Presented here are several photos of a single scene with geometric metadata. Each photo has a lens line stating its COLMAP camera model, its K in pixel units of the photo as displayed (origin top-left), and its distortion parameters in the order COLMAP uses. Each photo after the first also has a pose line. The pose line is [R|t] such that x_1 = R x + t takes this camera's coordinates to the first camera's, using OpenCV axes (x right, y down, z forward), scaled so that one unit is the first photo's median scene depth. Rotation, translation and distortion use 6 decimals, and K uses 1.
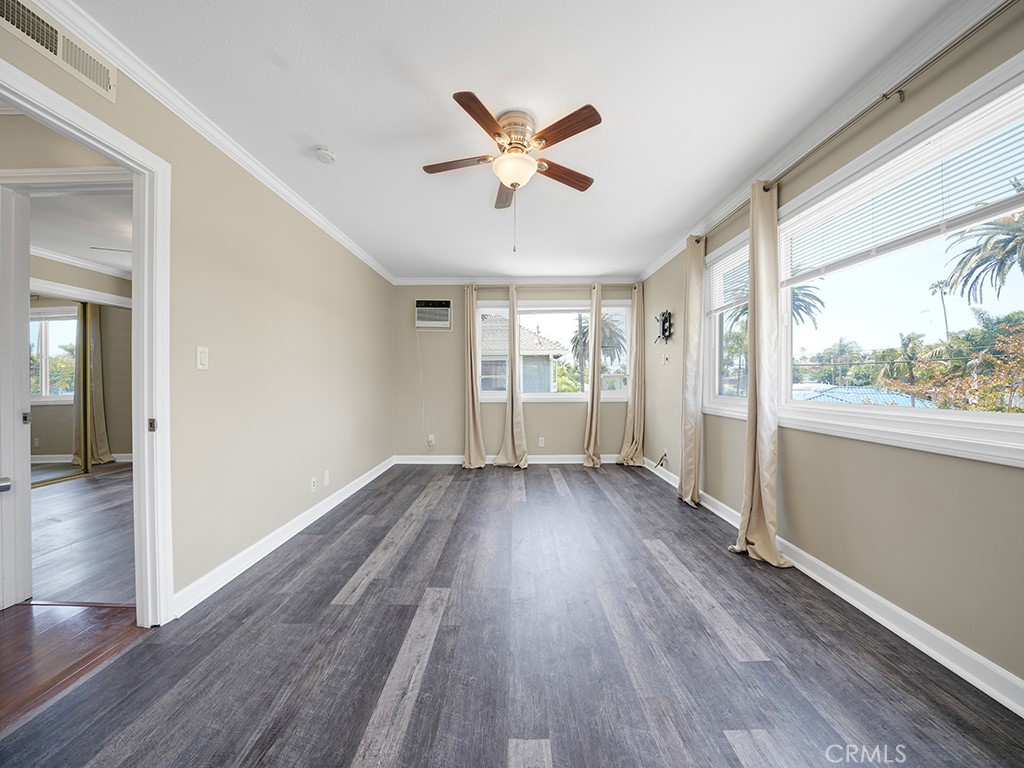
lens RADIAL K [[366.4, 0, 512.5], [0, 366.4, 390.5], [0, 0, 1]] dist [-0.020848, 0.000141]
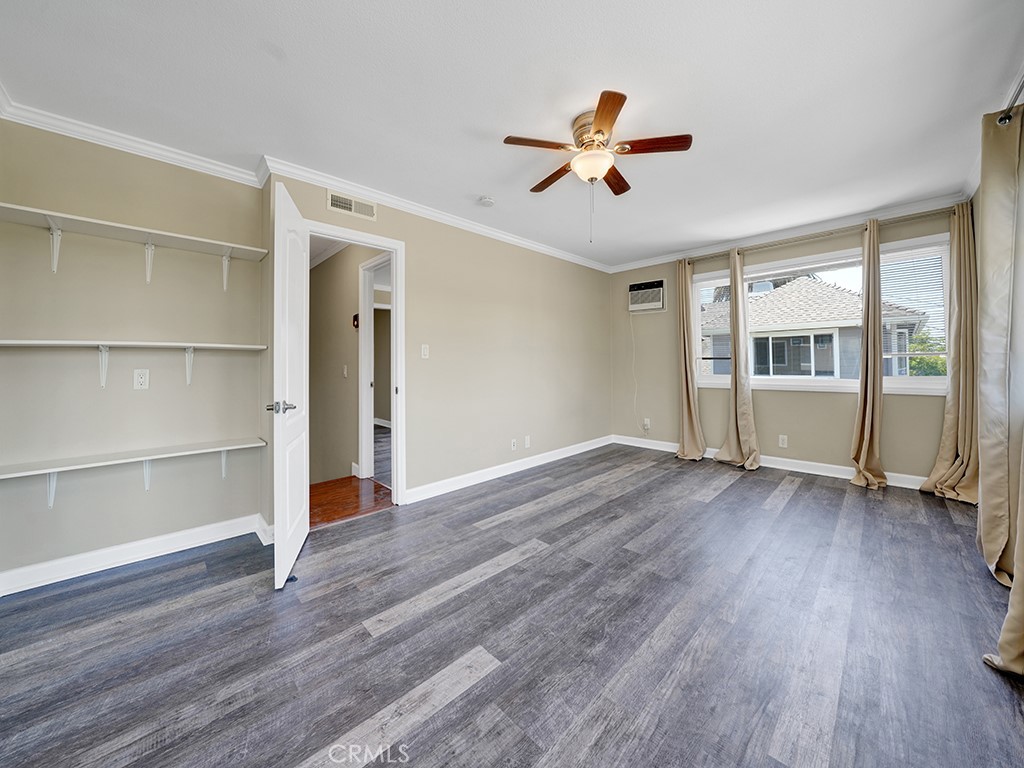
lens RADIAL K [[371.6, 0, 507.8], [0, 371.6, 369.2], [0, 0, 1]] dist [-0.019364, 0.000280]
pose [[0.699525, 0.005424, -0.714588, 0.371266], [-0.011289, 0.999930, -0.003461, -0.005488], [0.714519, 0.010488, 0.699537, 0.051946]]
